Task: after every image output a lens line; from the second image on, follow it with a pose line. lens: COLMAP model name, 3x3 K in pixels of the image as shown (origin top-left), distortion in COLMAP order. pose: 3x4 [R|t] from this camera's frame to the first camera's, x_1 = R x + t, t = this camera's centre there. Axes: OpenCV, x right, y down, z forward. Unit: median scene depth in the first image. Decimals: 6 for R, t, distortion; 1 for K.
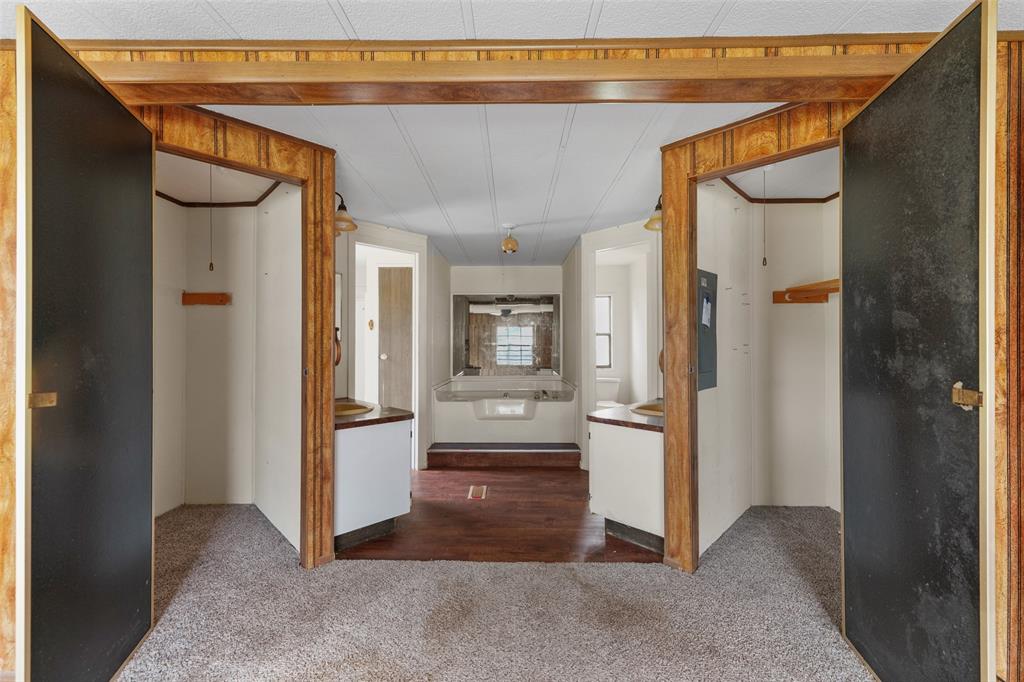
lens RADIAL K [[408.5, 0, 512.0], [0, 408.5, 336.5], [0, 0, 1]] dist [0.007258, -0.000540]
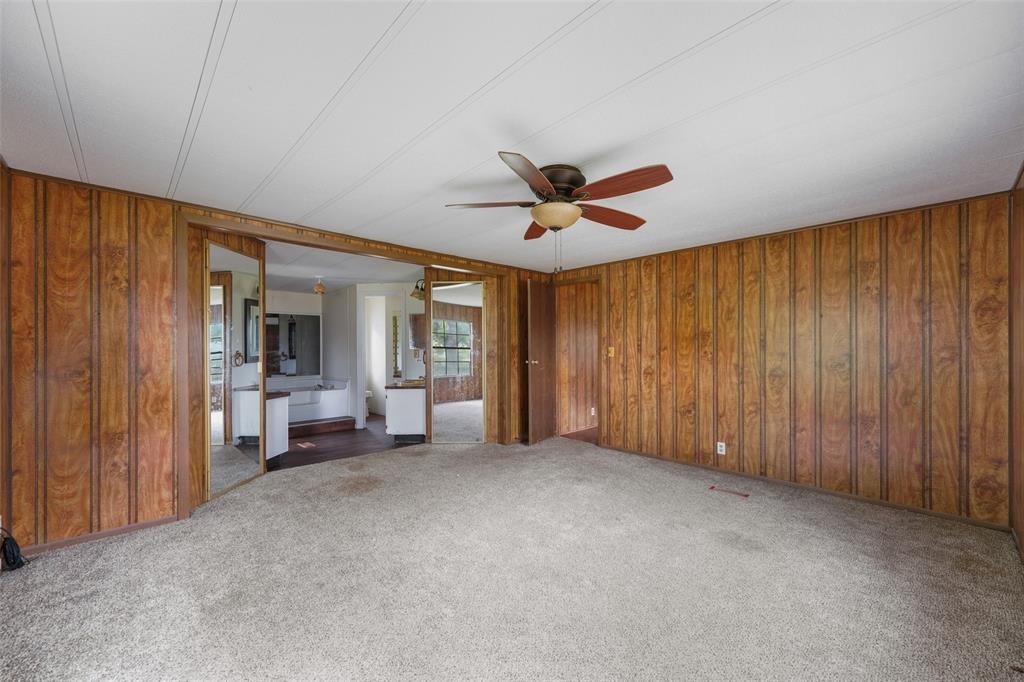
lens RADIAL K [[408.5, 0, 513.9], [0, 408.5, 346.0], [0, 0, 1]] dist [0.007258, -0.000540]
pose [[0.717193, 0.000280, 0.696874, -0.442729], [-0.006262, 0.999962, 0.006043, -0.015847], [-0.696846, -0.008698, 0.717168, -0.512925]]
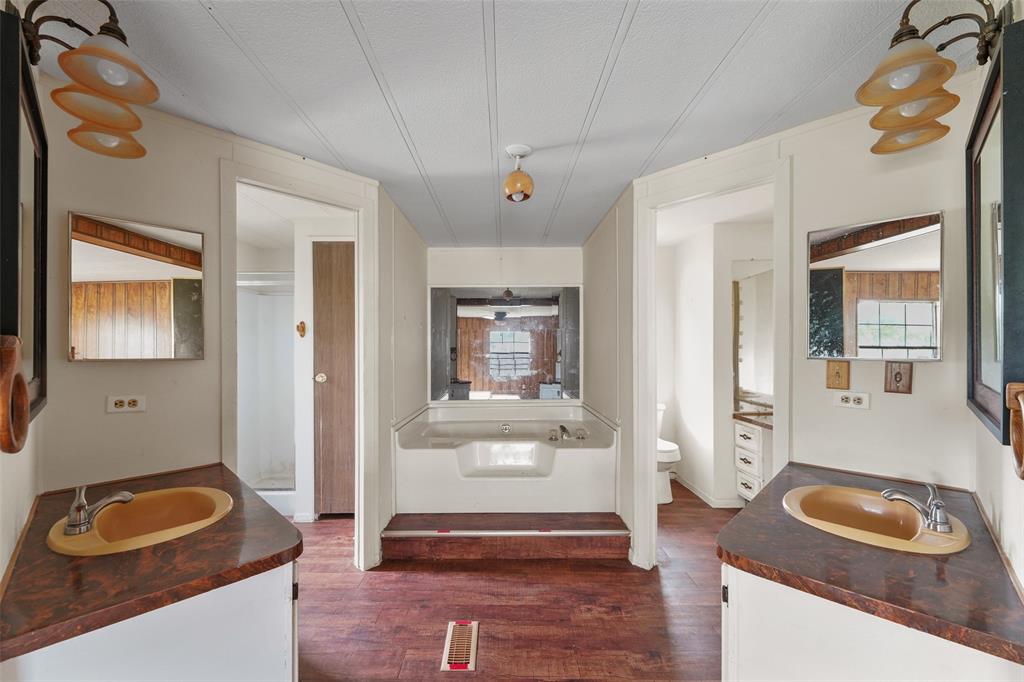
lens RADIAL K [[408.5, 0, 508.6], [0, 408.5, 346.9], [0, 0, 1]] dist [0.007258, -0.000540]
pose [[0.999921, -0.001215, 0.012539, -0.020268], [0.001060, 0.999922, 0.012411, -0.007987], [-0.012553, -0.012397, 0.999844, 0.338233]]
